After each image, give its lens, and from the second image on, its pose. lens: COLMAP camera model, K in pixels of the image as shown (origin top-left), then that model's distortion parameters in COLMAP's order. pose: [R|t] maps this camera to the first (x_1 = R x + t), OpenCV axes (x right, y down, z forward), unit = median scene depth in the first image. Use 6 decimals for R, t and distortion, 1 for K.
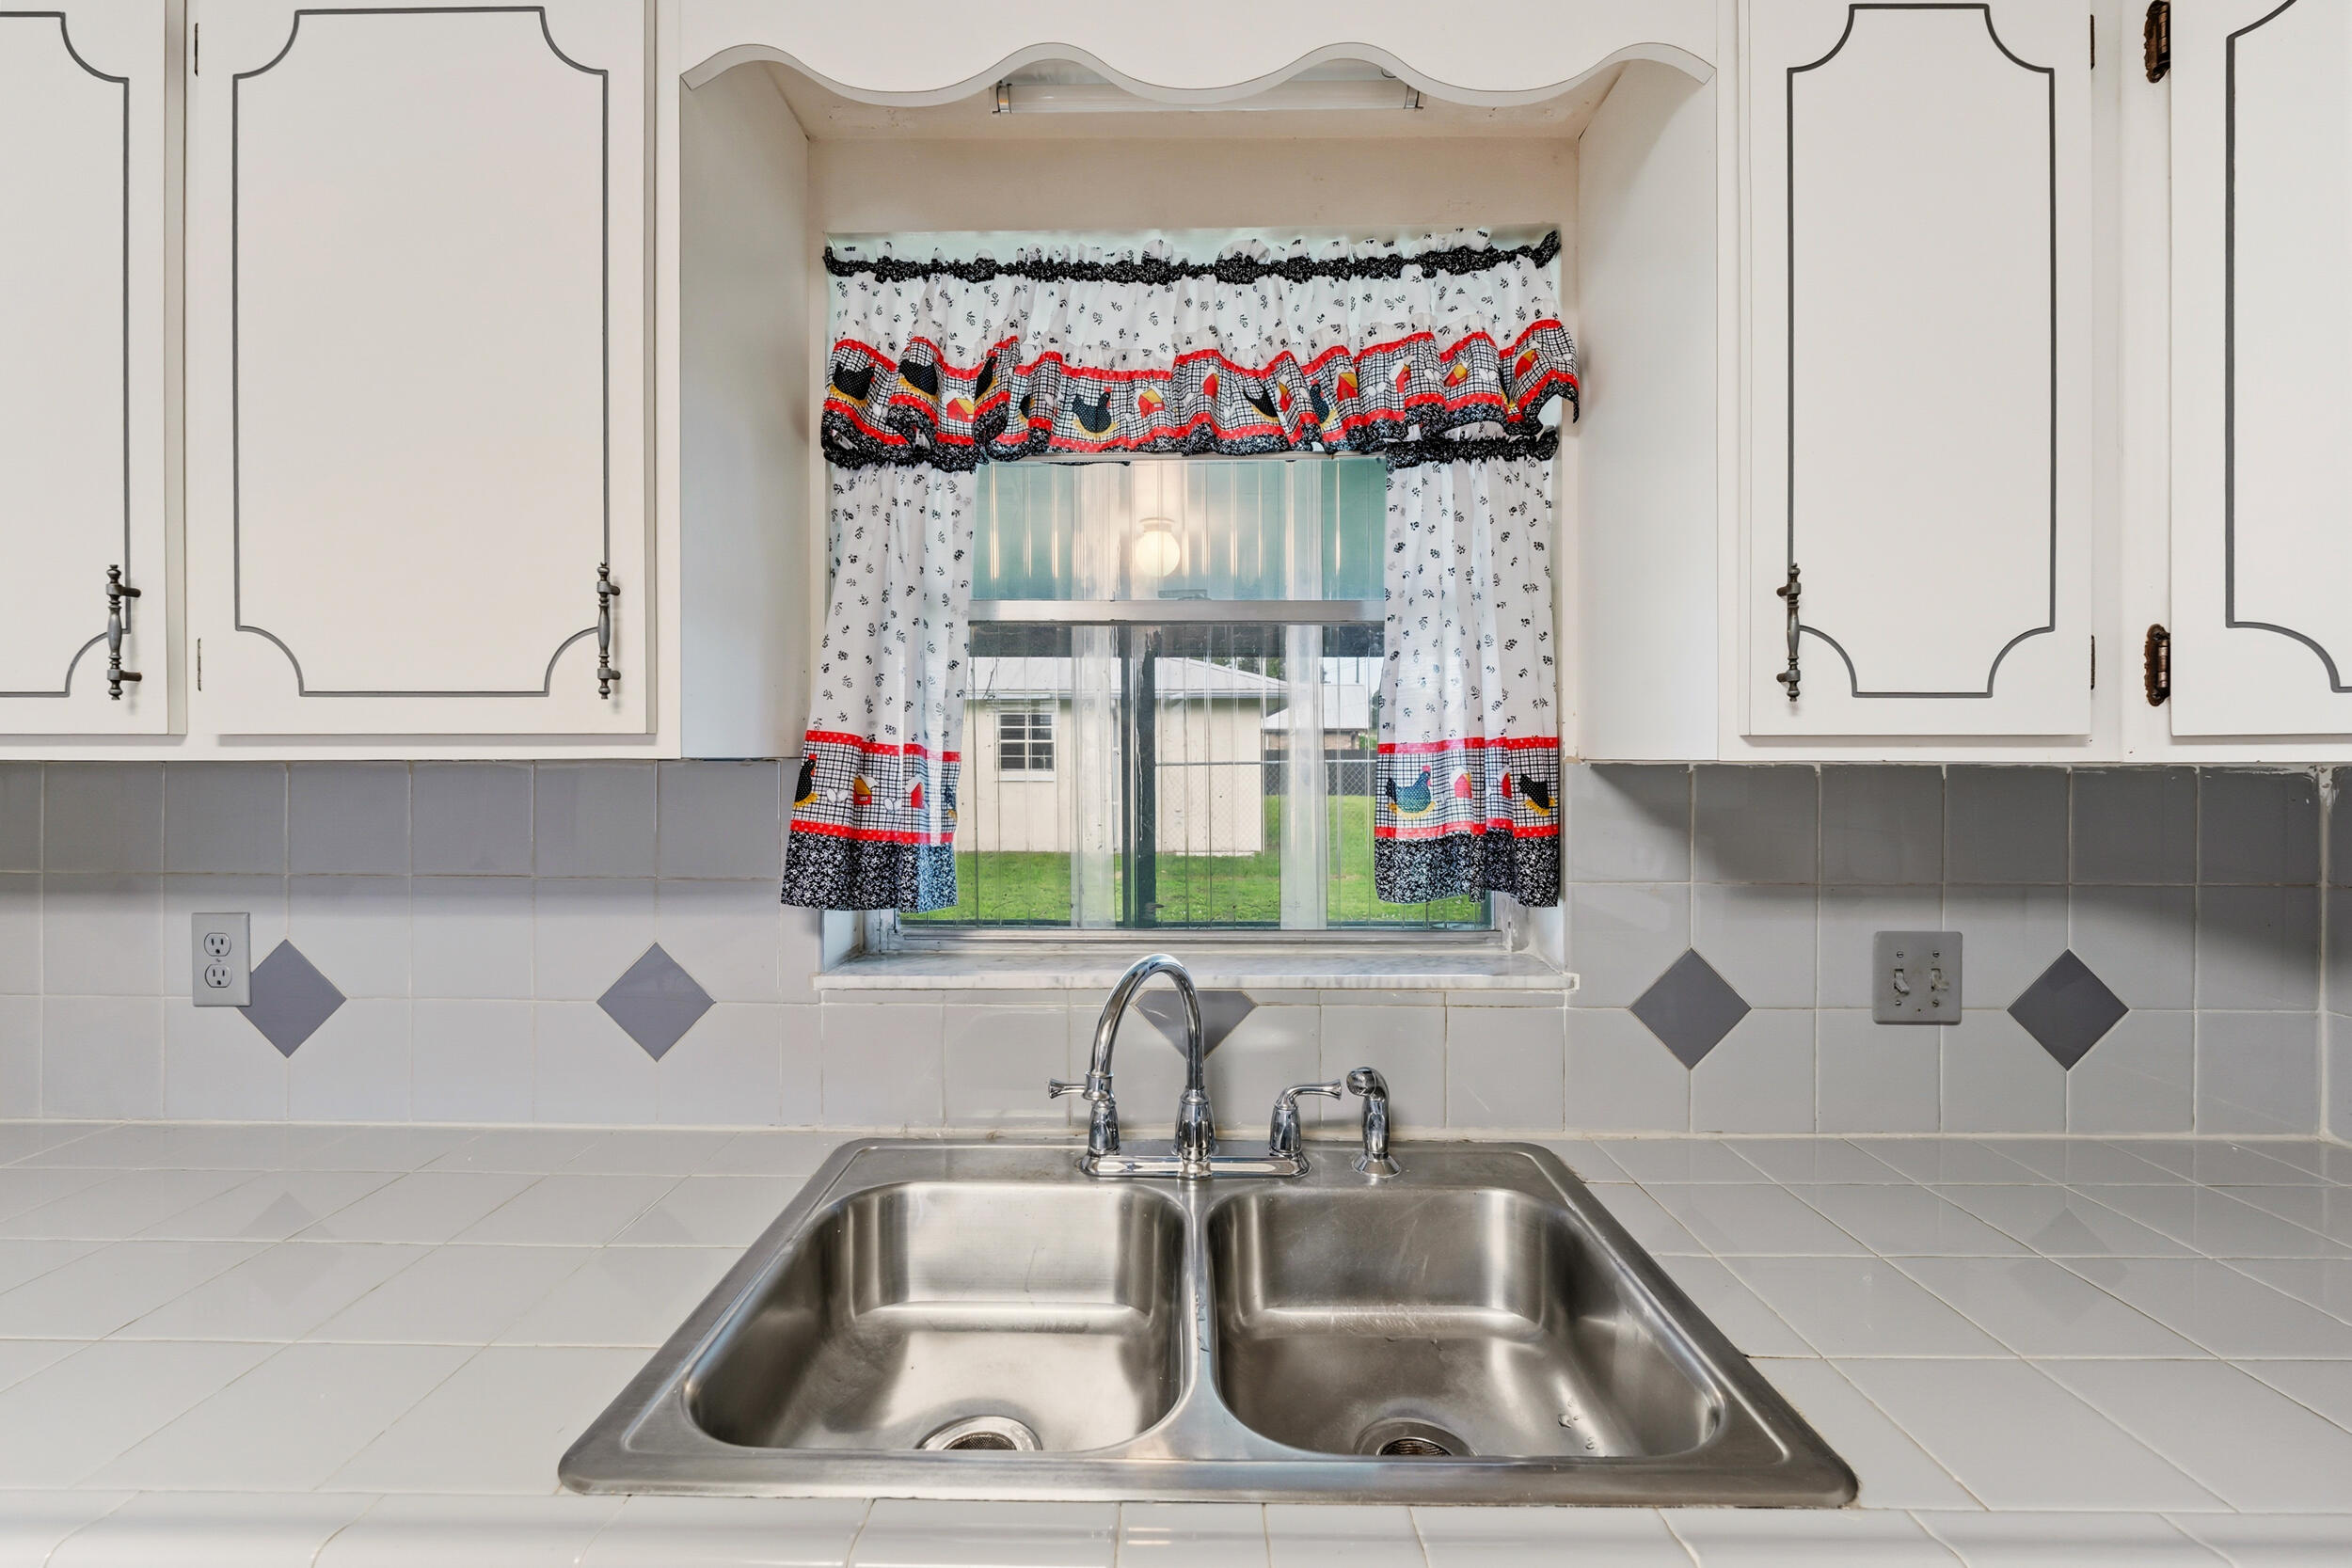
lens RADIAL K [[968.8, 0, 1174.5], [0, 968.8, 757.6], [0, 0, 1]] dist [0.000635, 0.000214]
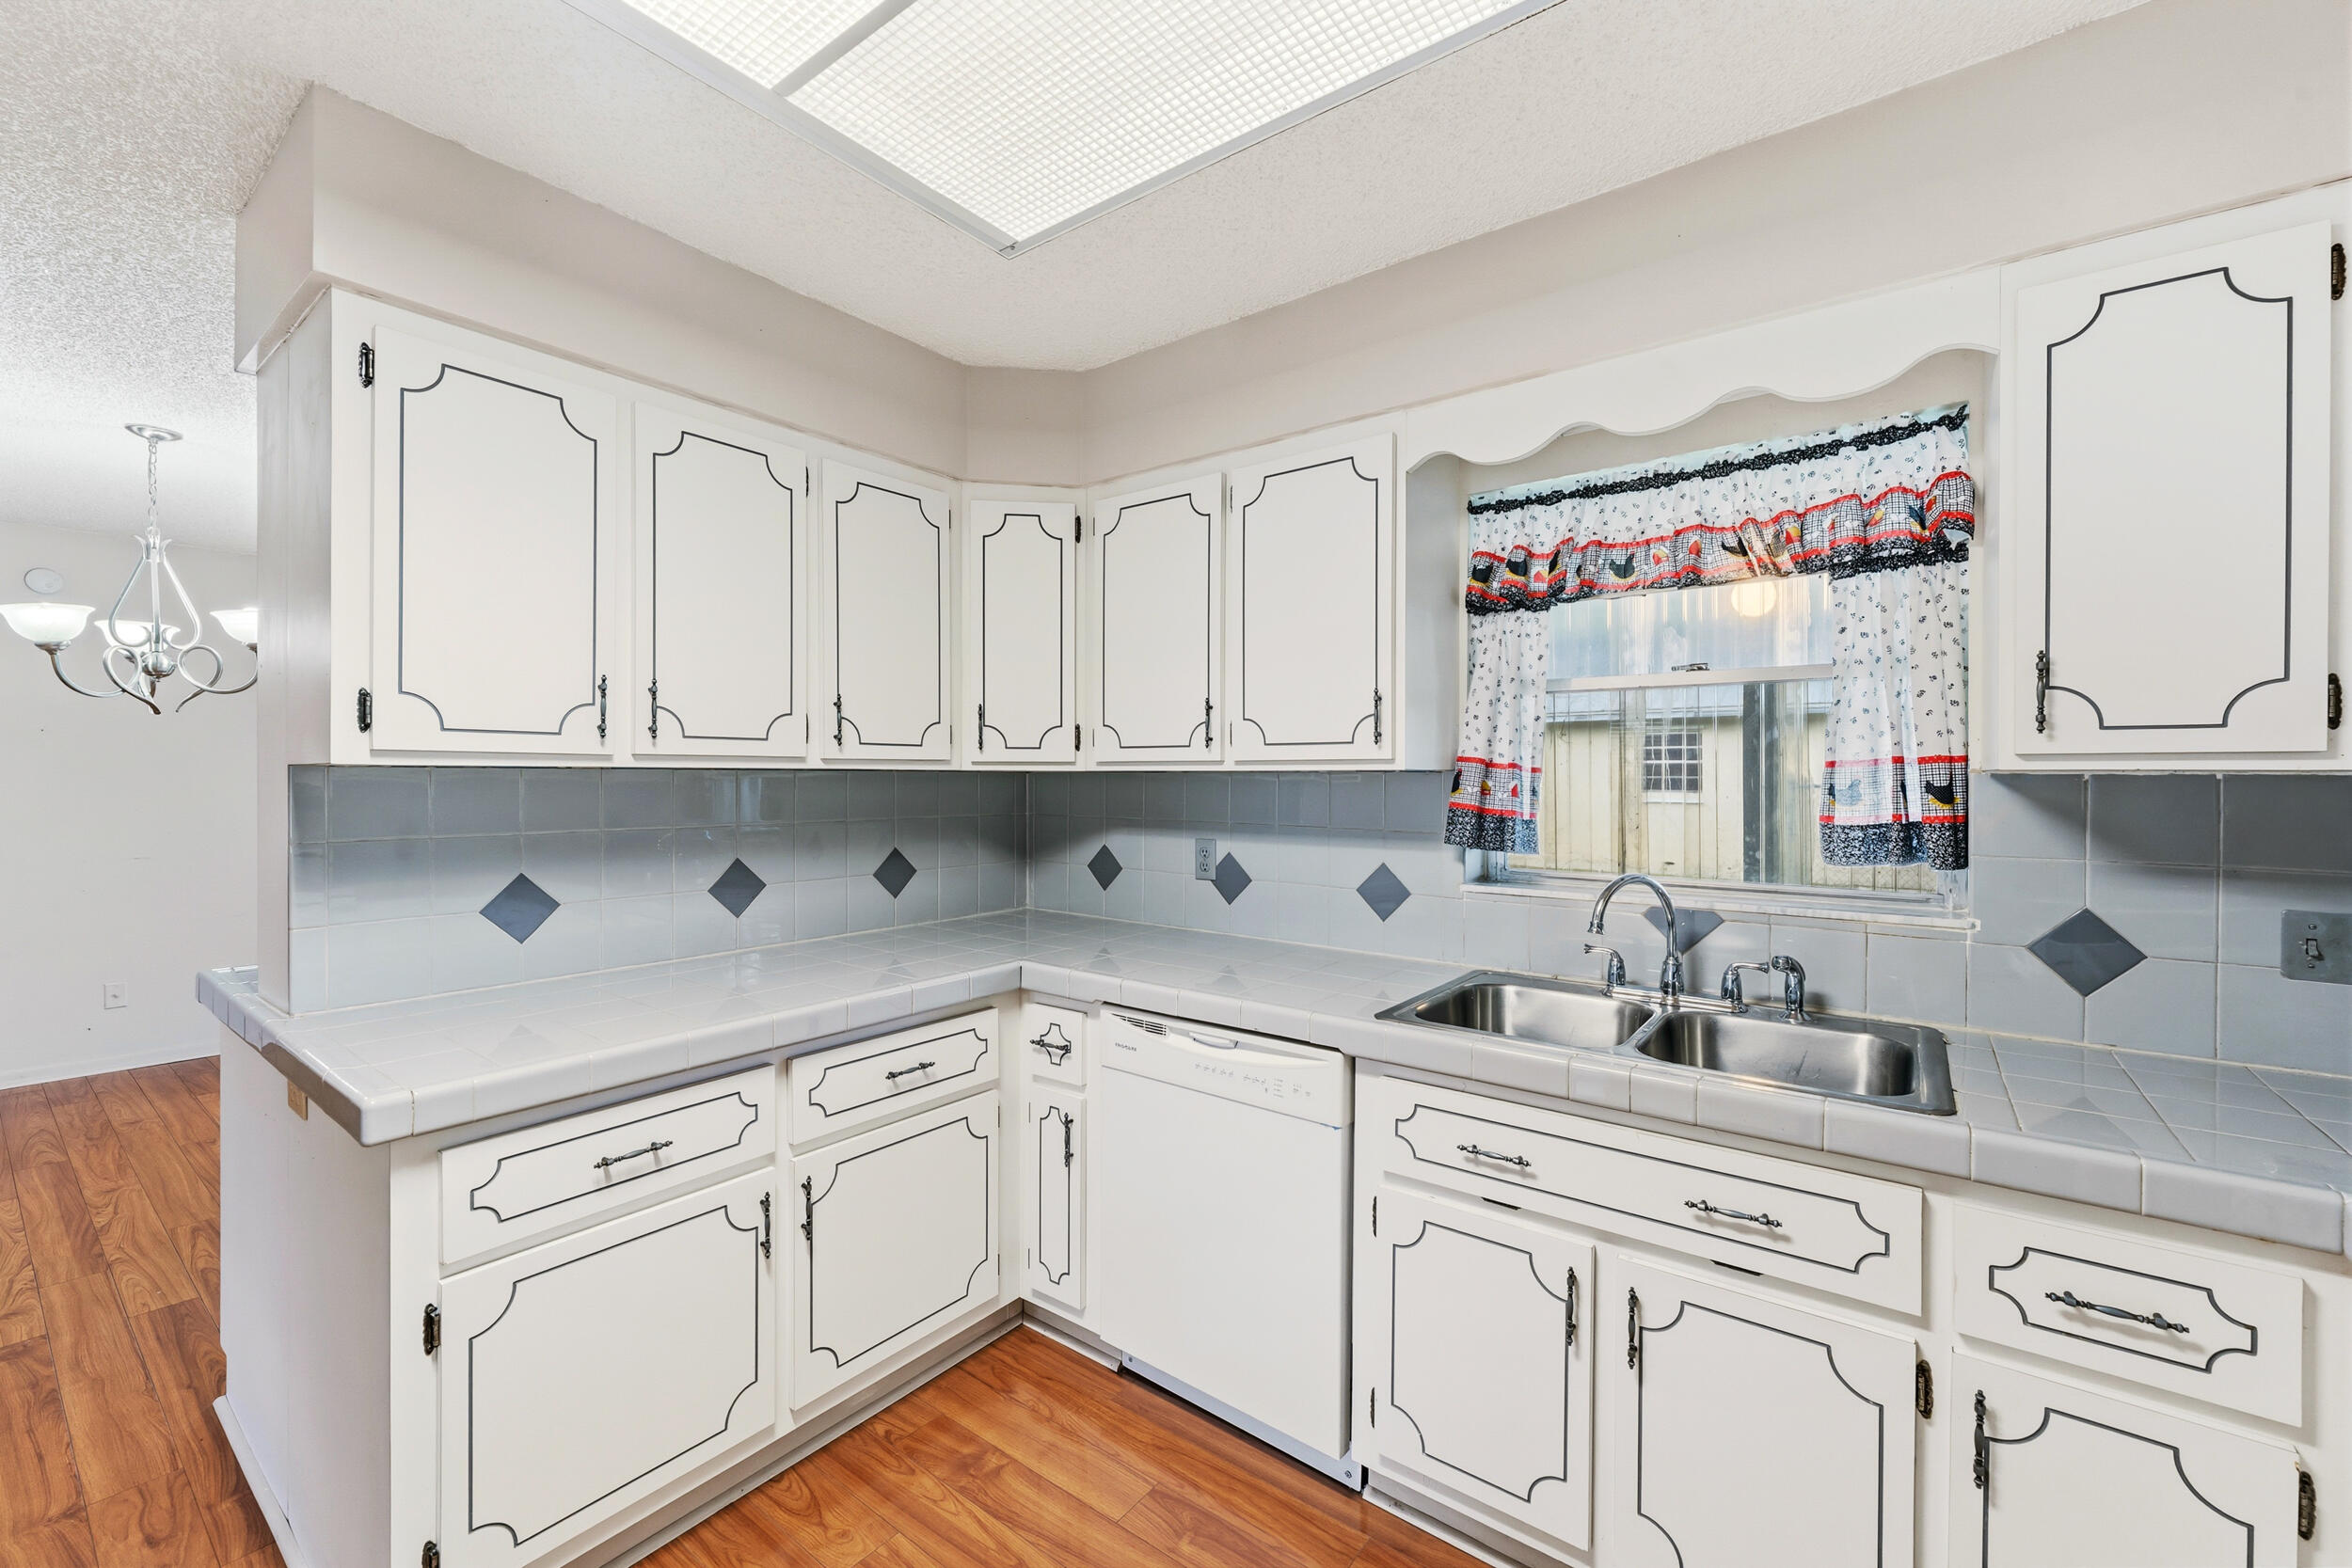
lens RADIAL K [[952.6, 0, 1176.0], [0, 952.6, 784.0], [0, 0, 1]] dist [-0.001485, -0.000303]
pose [[0.802130, 0.006620, -0.597112, 0.298106], [-0.003687, 0.999974, 0.006134, 0.017076], [0.597138, -0.002718, 0.802134, -0.838972]]
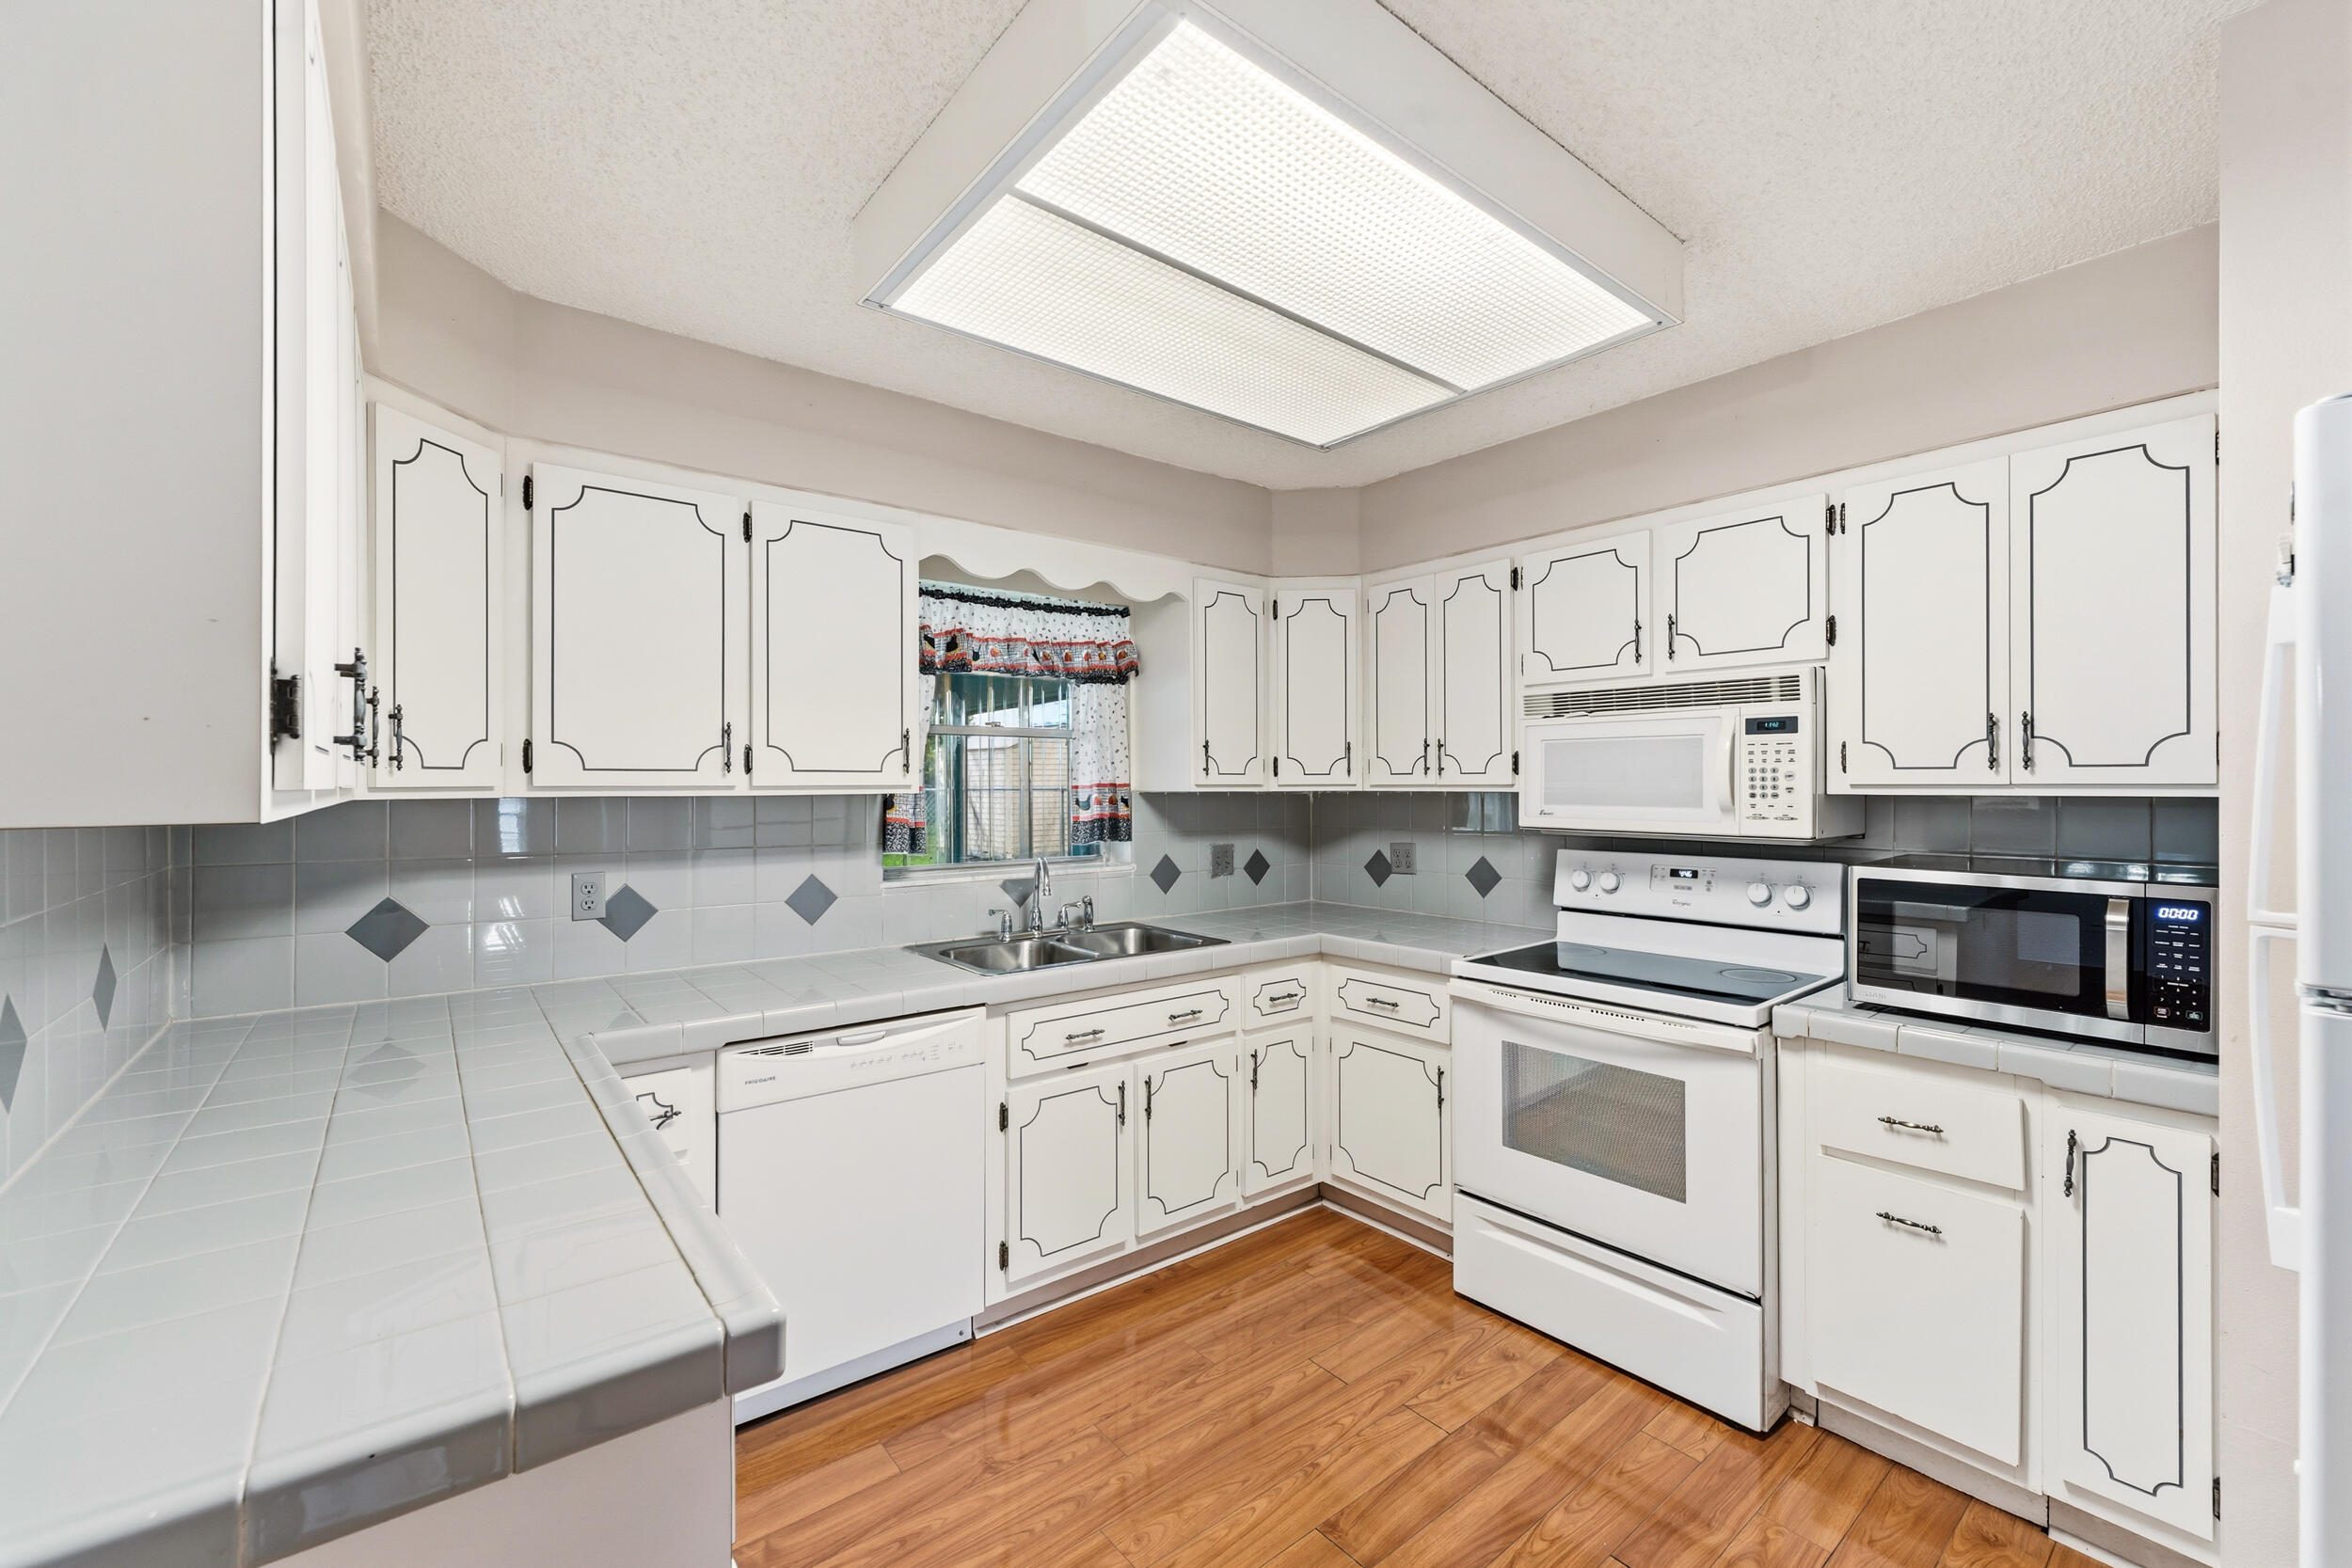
lens RADIAL K [[959.3, 0, 1183.1], [0, 959.3, 786.0], [0, 0, 1]] dist [-0.000866, 0.000011]
pose [[0.770096, -0.003744, 0.637917, -1.297693], [0.003093, 0.999993, 0.002136, -0.018504], [-0.637920, 0.000328, 0.770102, -1.296389]]
